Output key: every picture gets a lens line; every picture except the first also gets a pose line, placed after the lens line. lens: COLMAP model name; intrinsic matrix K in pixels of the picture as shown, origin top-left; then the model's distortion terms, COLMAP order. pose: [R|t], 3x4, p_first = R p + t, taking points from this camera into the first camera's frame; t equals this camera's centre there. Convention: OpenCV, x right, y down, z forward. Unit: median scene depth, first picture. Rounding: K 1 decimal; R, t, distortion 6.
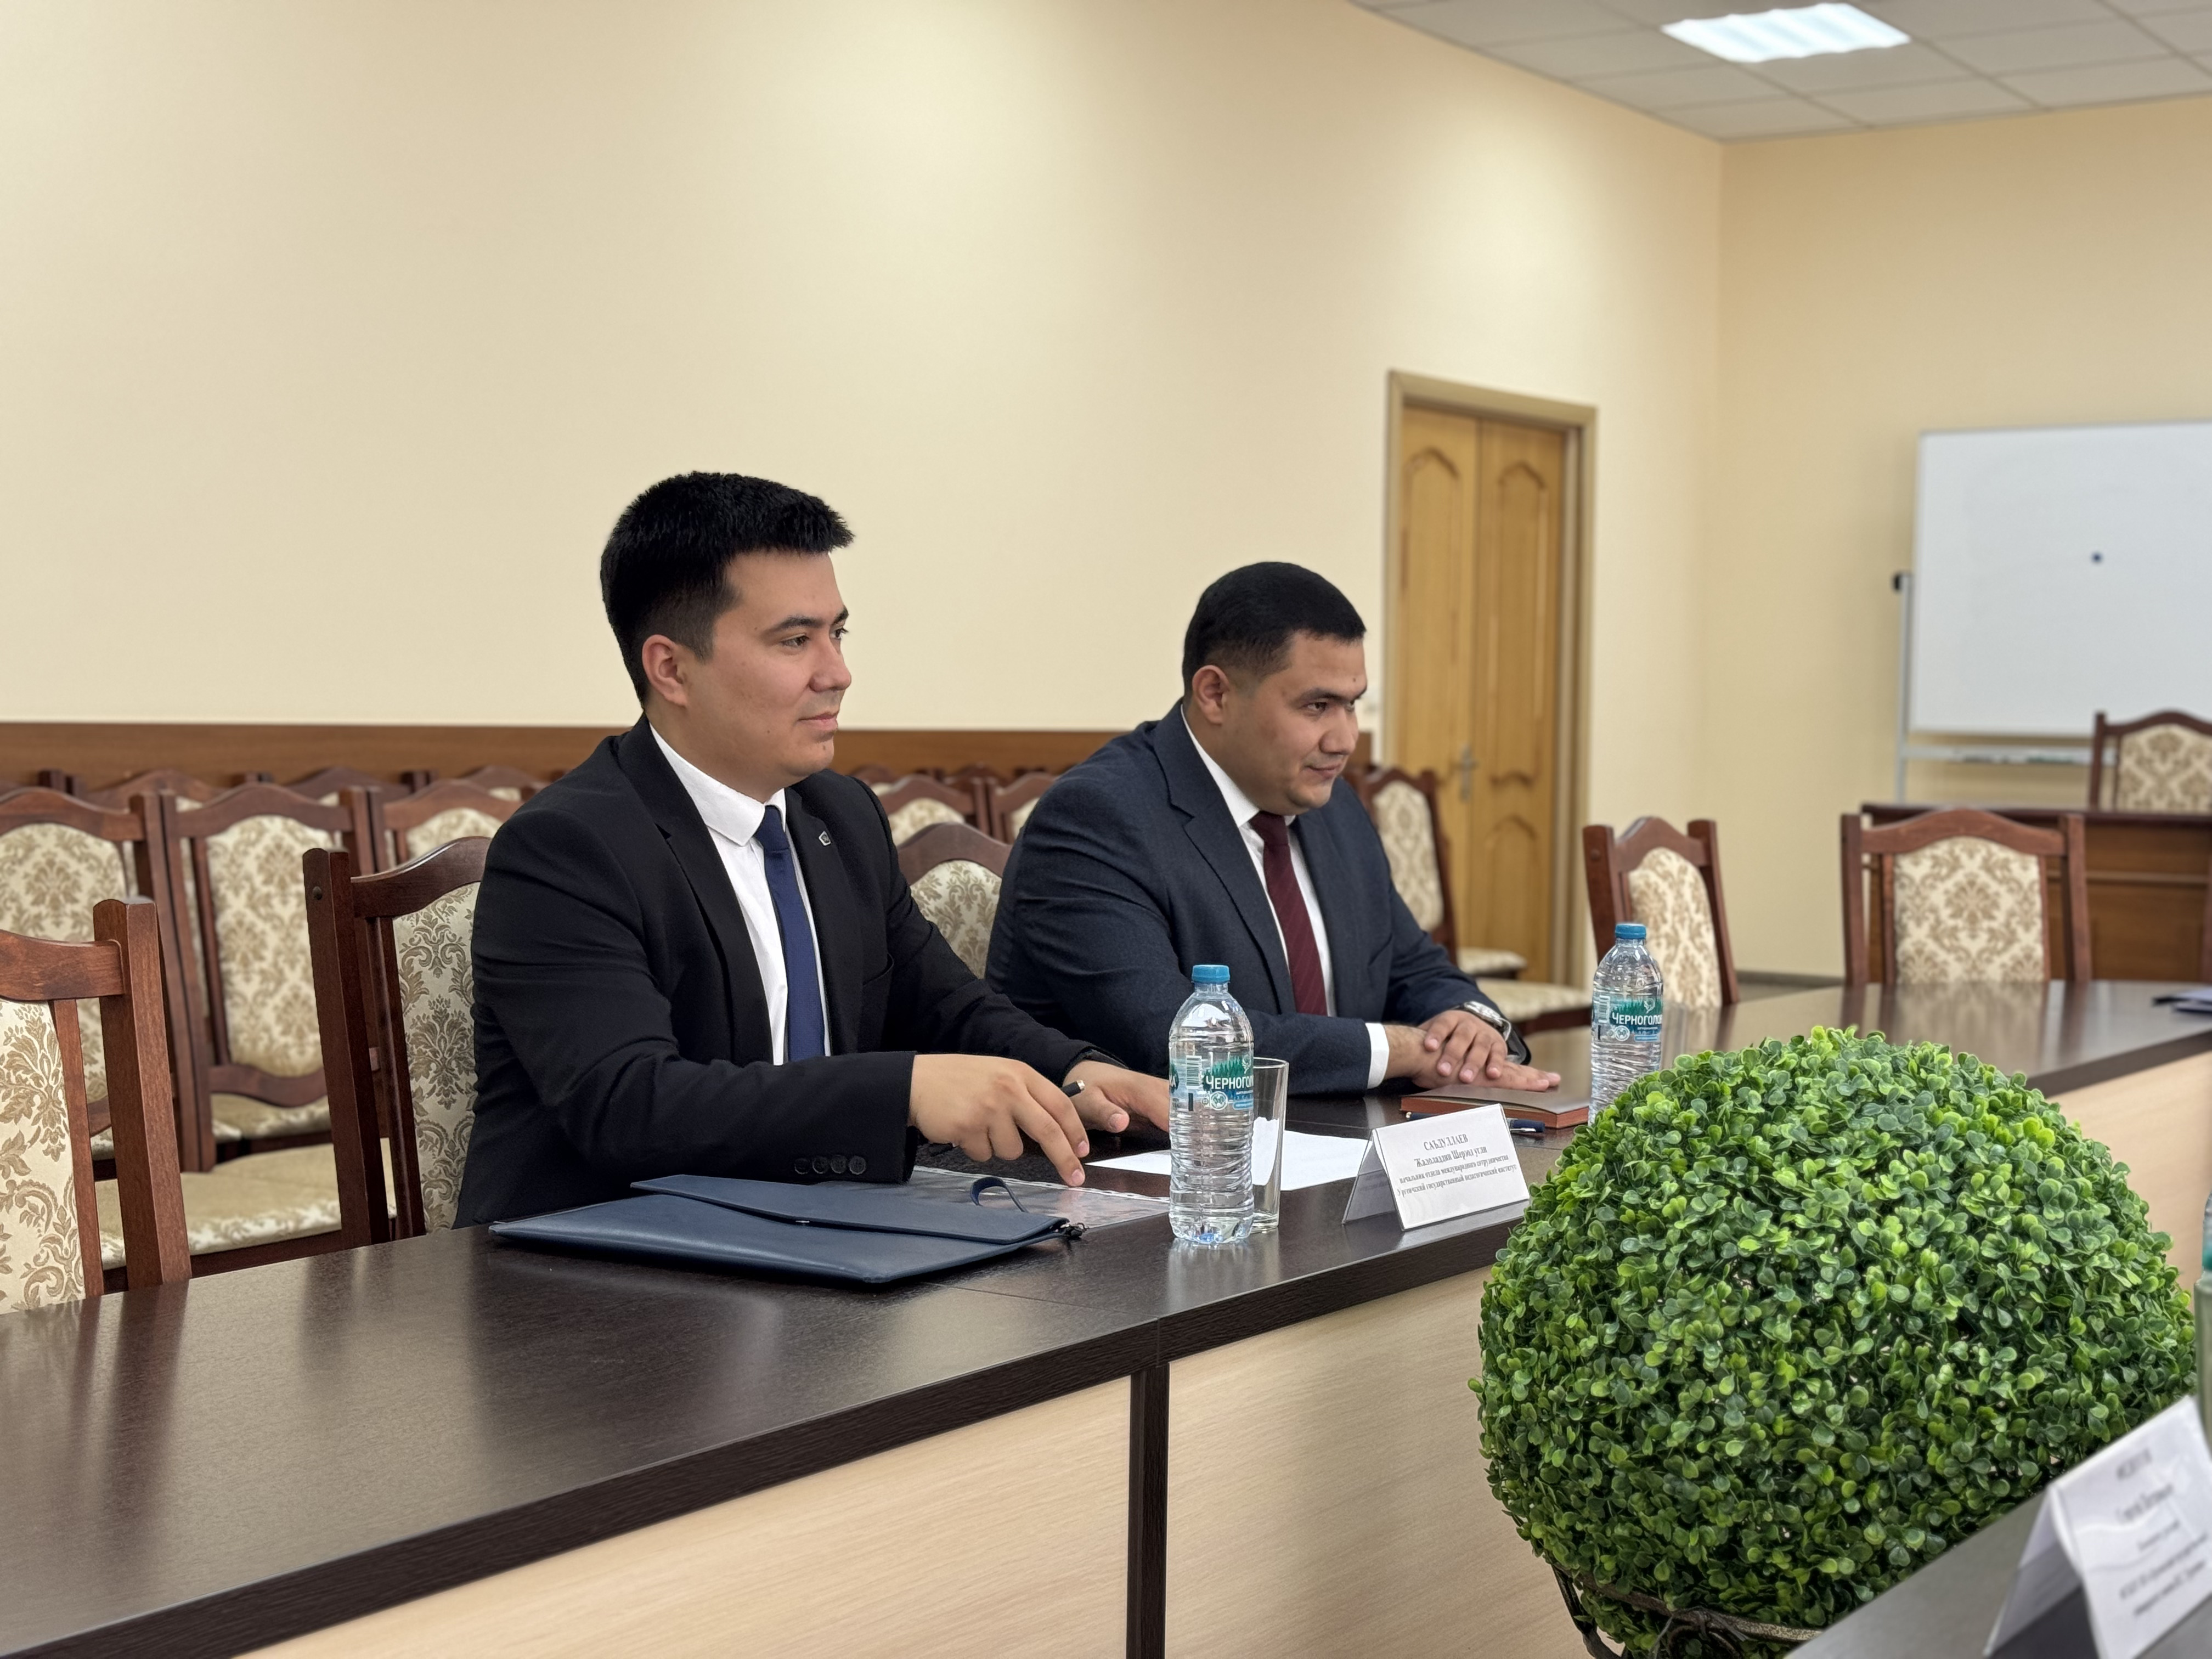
lens RADIAL K [[3083.6, 0, 1106.0], [0, 3083.6, 829.5], [0, 0, 1]] dist [0.142565, -0.086025]
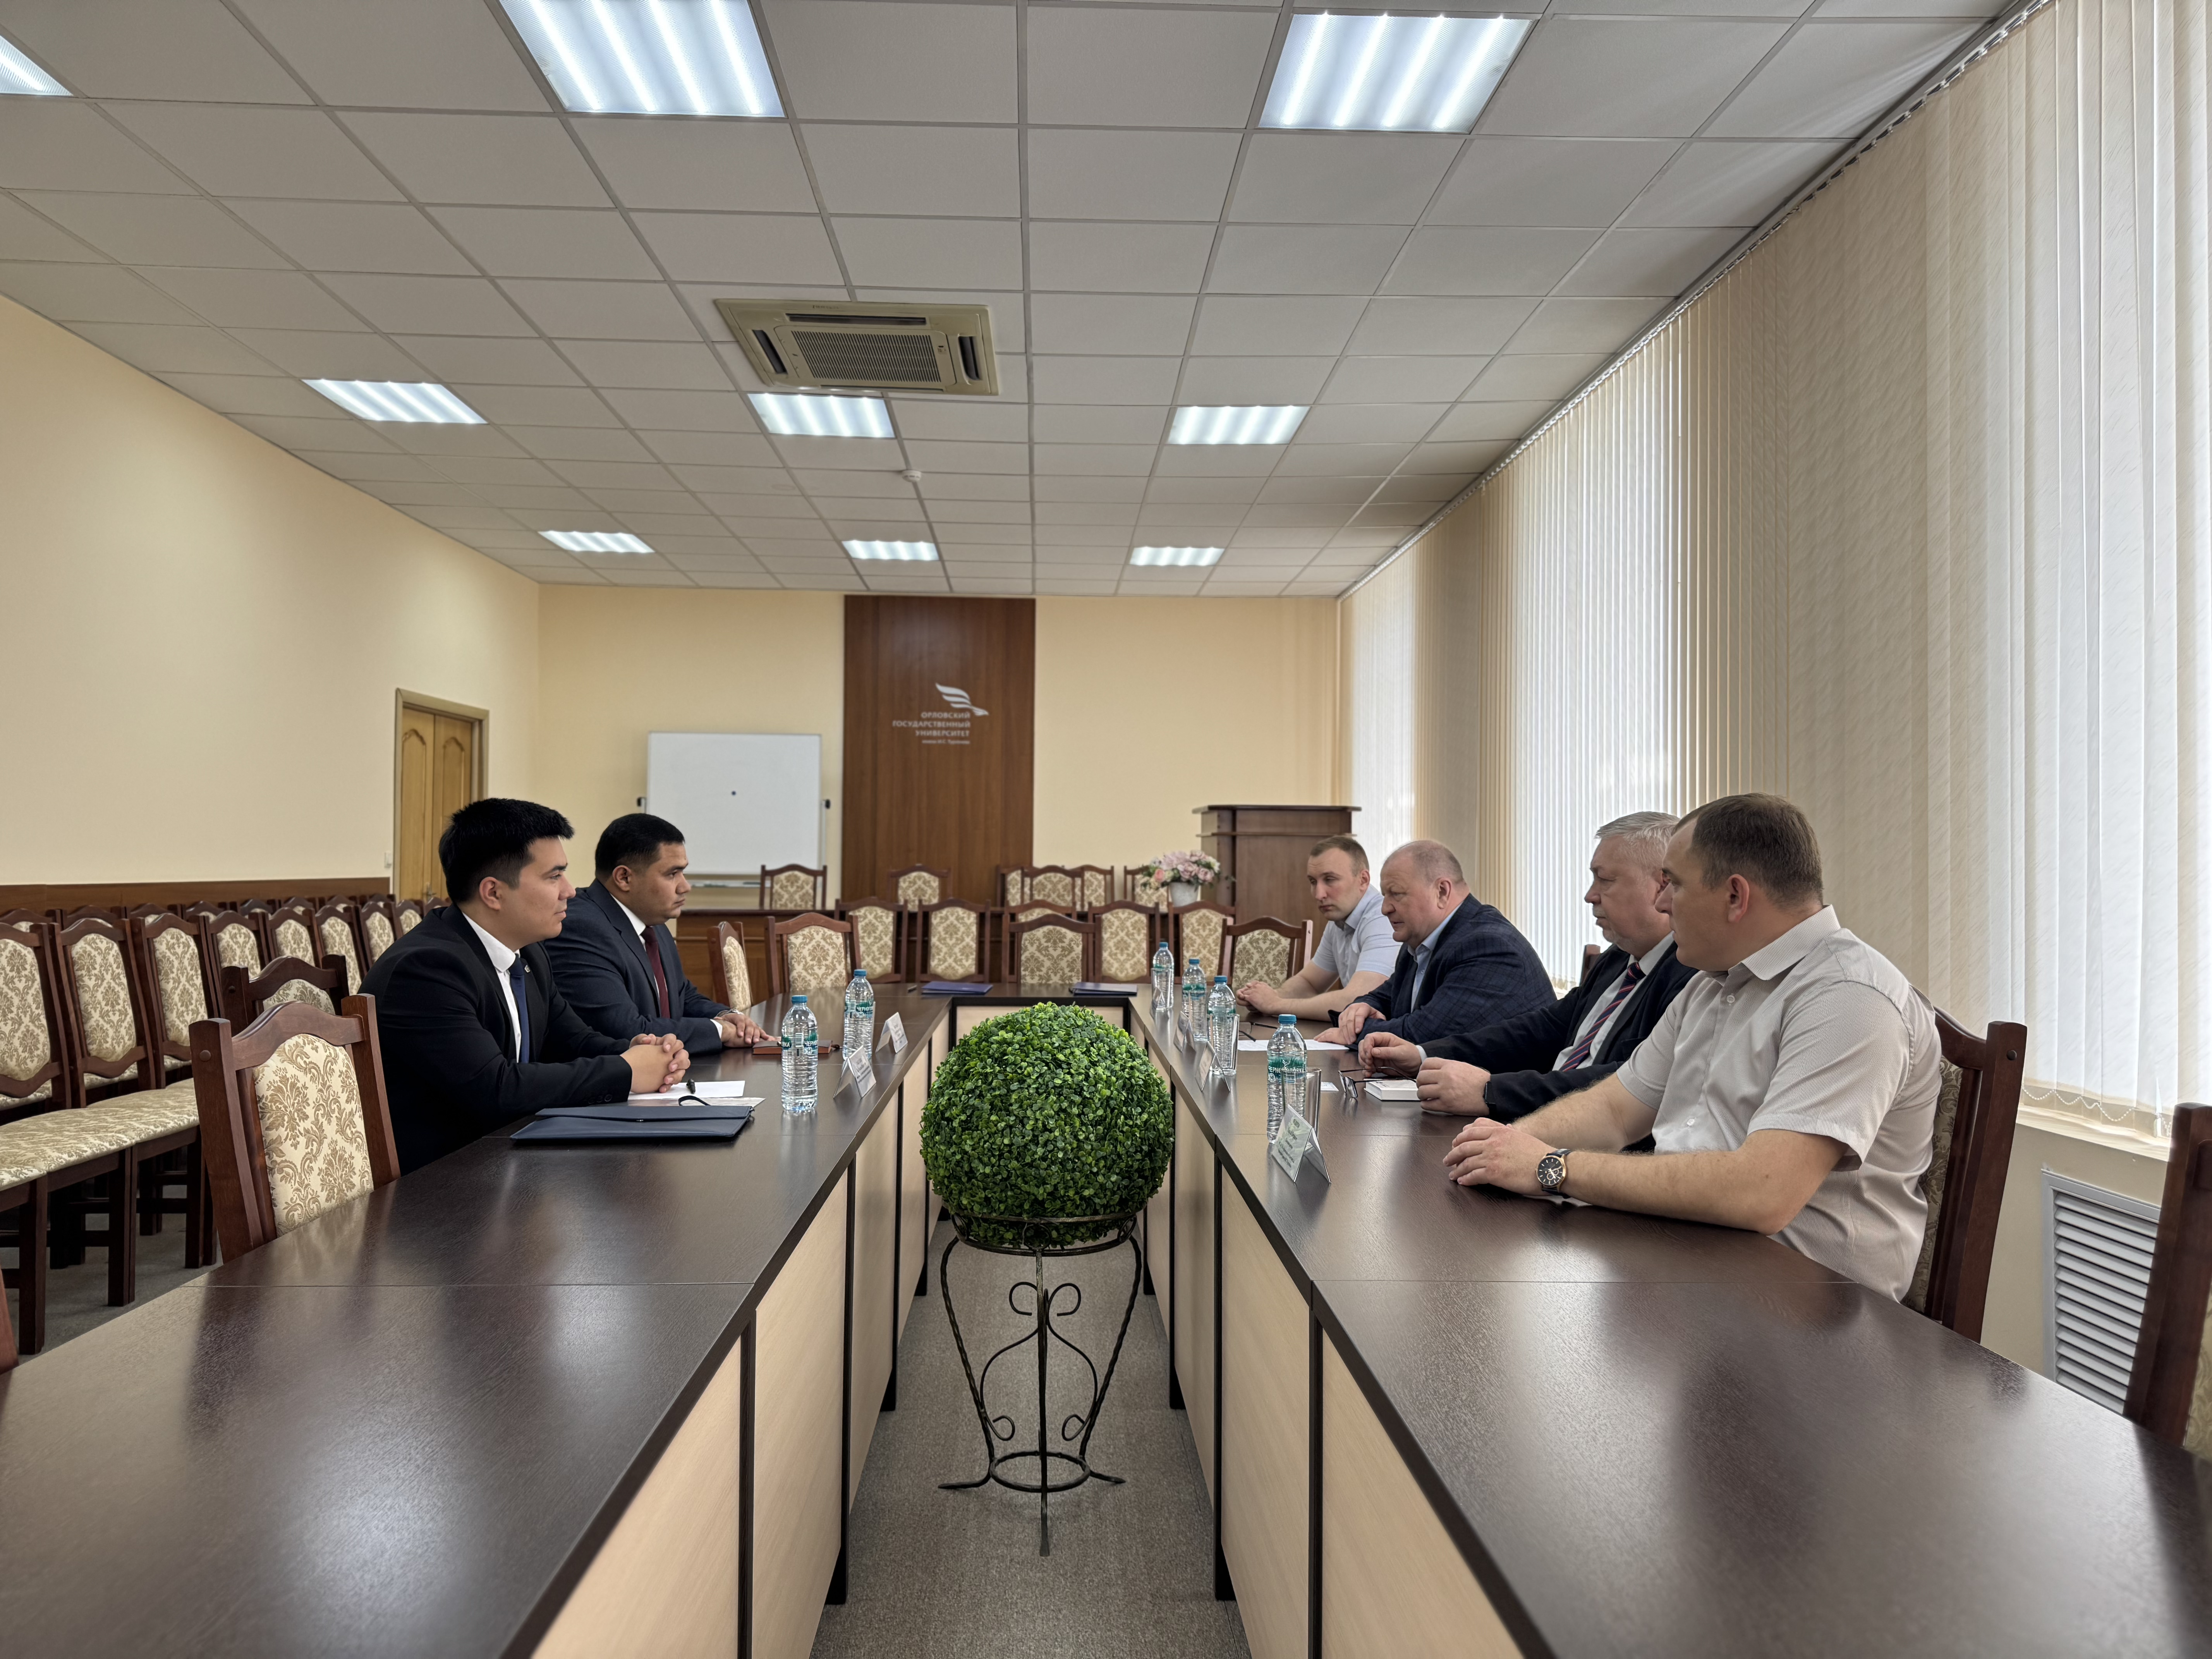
lens RADIAL K [[1553.5, 0, 1106.0], [0, 1553.5, 829.5], [0, 0, 1]] dist [0.050735, 0.000562]
pose [[0.806456, 0.003317, 0.591285, -0.343153], [0.027995, 0.998649, -0.043784, -0.017691], [-0.590631, 0.051863, 0.805273, -0.095049]]
